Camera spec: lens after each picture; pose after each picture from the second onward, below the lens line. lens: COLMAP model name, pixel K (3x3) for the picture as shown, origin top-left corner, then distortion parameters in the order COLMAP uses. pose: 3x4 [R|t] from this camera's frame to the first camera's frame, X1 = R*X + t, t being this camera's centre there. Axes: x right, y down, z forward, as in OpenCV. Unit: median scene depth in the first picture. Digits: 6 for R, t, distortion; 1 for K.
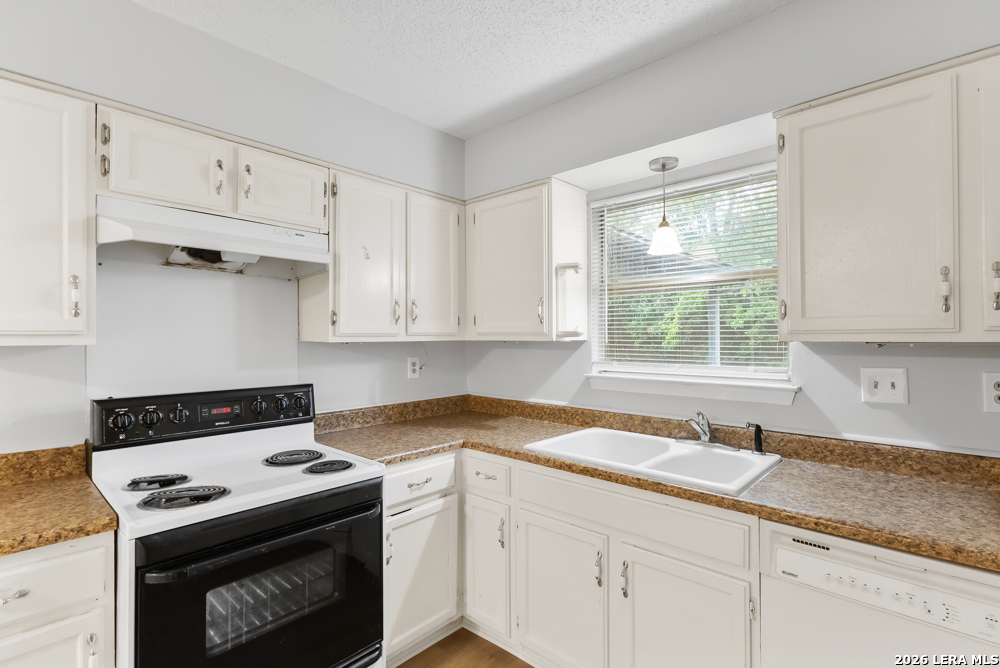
lens RADIAL K [[461.4, 0, 499.7], [0, 461.4, 337.4], [0, 0, 1]] dist [0.000869, 0.000273]
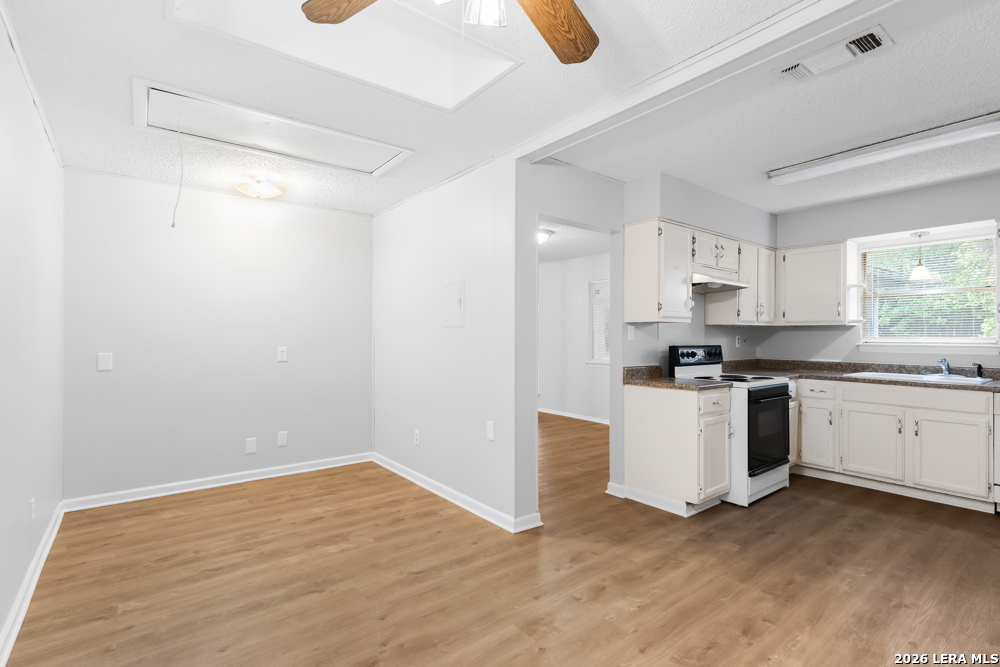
lens RADIAL K [[461.4, 0, 501.4], [0, 461.4, 337.3], [0, 0, 1]] dist [0.000869, 0.000273]
pose [[0.986740, 0.007291, -0.162143, -1.024895], [-0.006471, 0.999963, 0.005580, 0.060694], [0.162177, -0.004457, 0.986752, -1.165610]]
